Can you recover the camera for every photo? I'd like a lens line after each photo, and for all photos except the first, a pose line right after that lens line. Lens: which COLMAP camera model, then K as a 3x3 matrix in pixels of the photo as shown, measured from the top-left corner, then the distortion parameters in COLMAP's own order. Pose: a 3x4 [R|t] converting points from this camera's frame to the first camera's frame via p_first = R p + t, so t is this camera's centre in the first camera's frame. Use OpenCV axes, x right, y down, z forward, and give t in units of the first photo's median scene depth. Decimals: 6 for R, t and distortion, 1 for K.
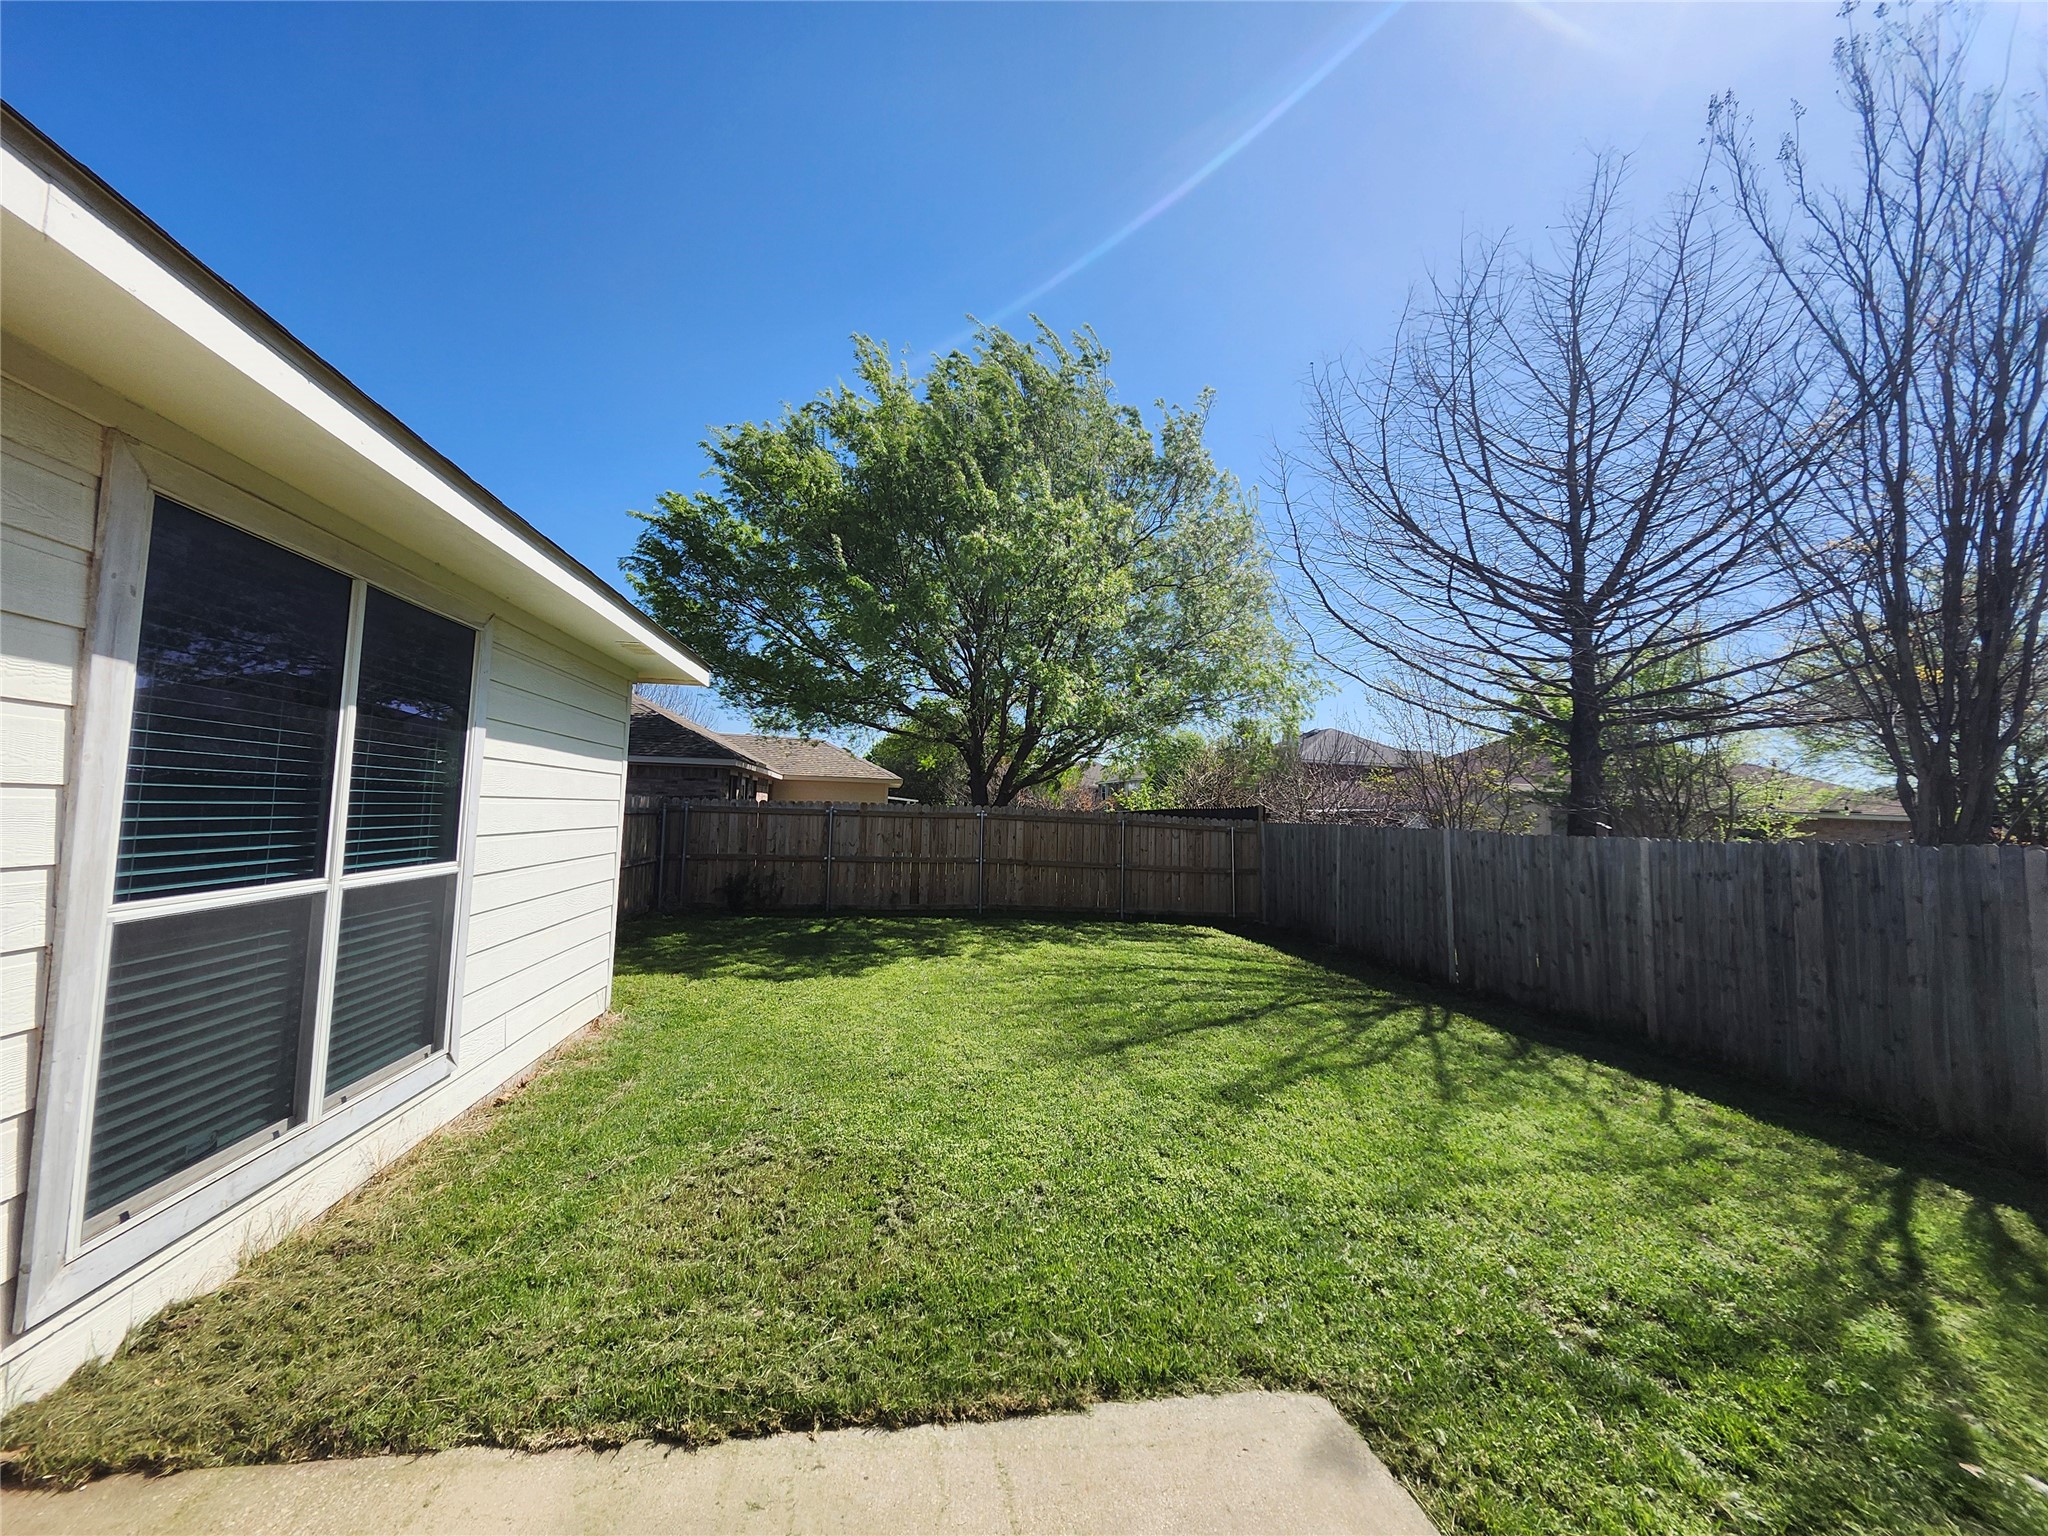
lens RADIAL K [[804.7, 0, 1025.8], [0, 804.7, 758.9], [0, 0, 1]] dist [0.001039, -0.000707]
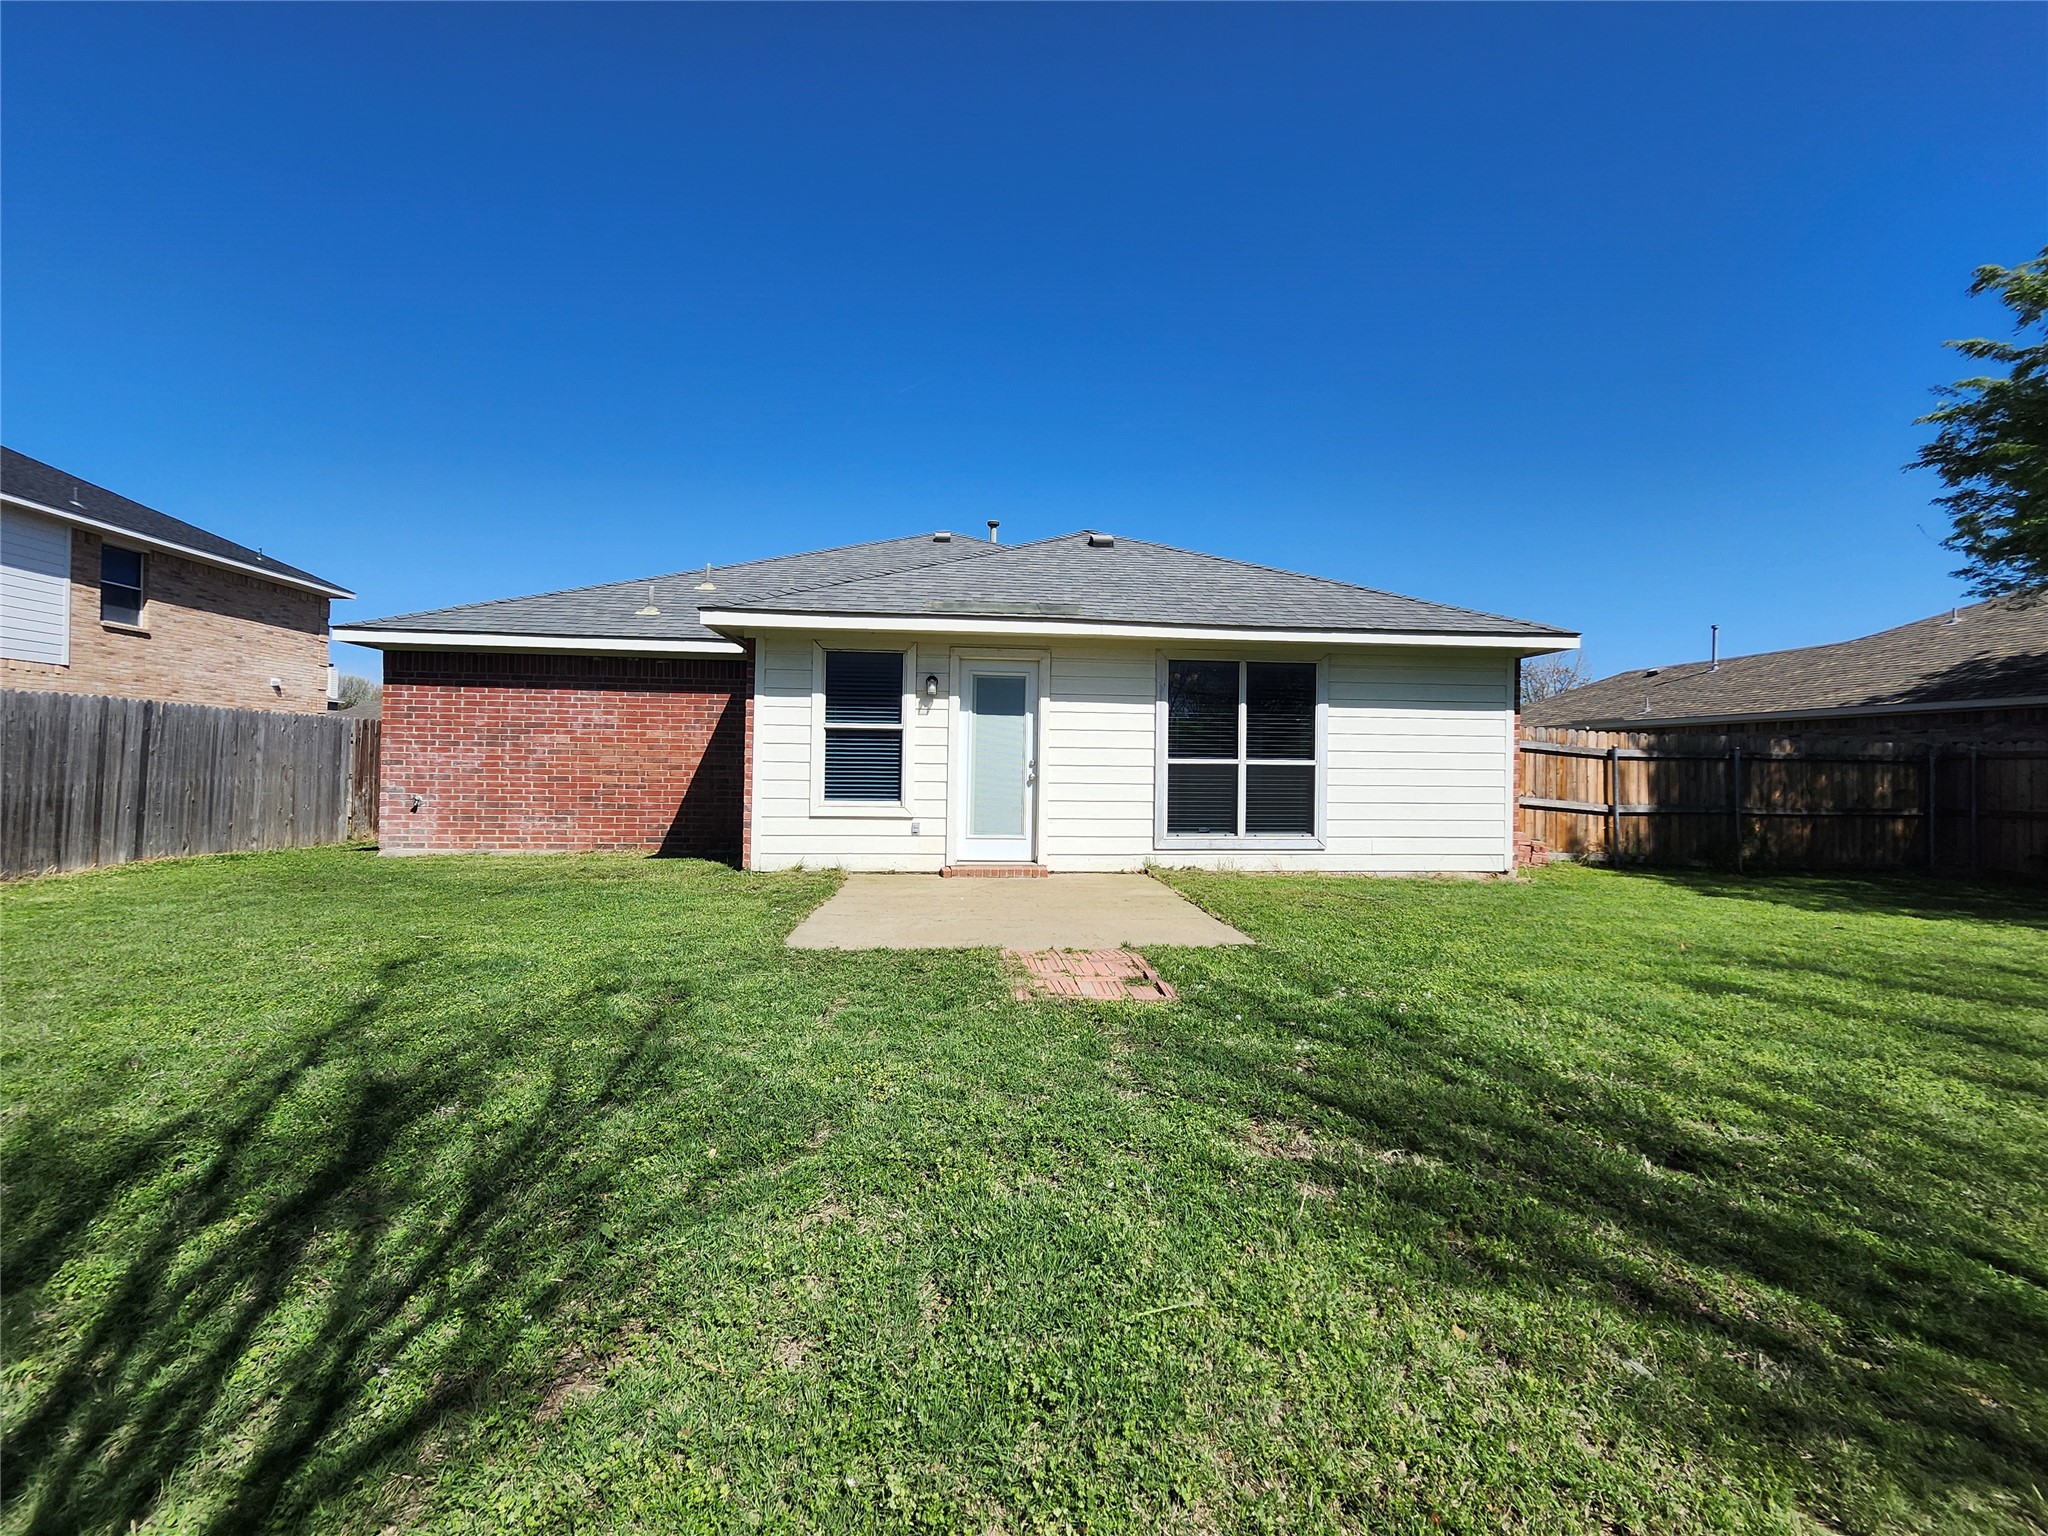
lens RADIAL K [[819.4, 0, 1030.7], [0, 819.4, 765.6], [0, 0, 1]] dist [-0.001864, -0.000900]
pose [[-0.068368, -0.029915, -0.997212, 2.285595], [0.053427, 0.998006, -0.033602, 0.229819], [0.996229, -0.055575, -0.066633, 0.407147]]
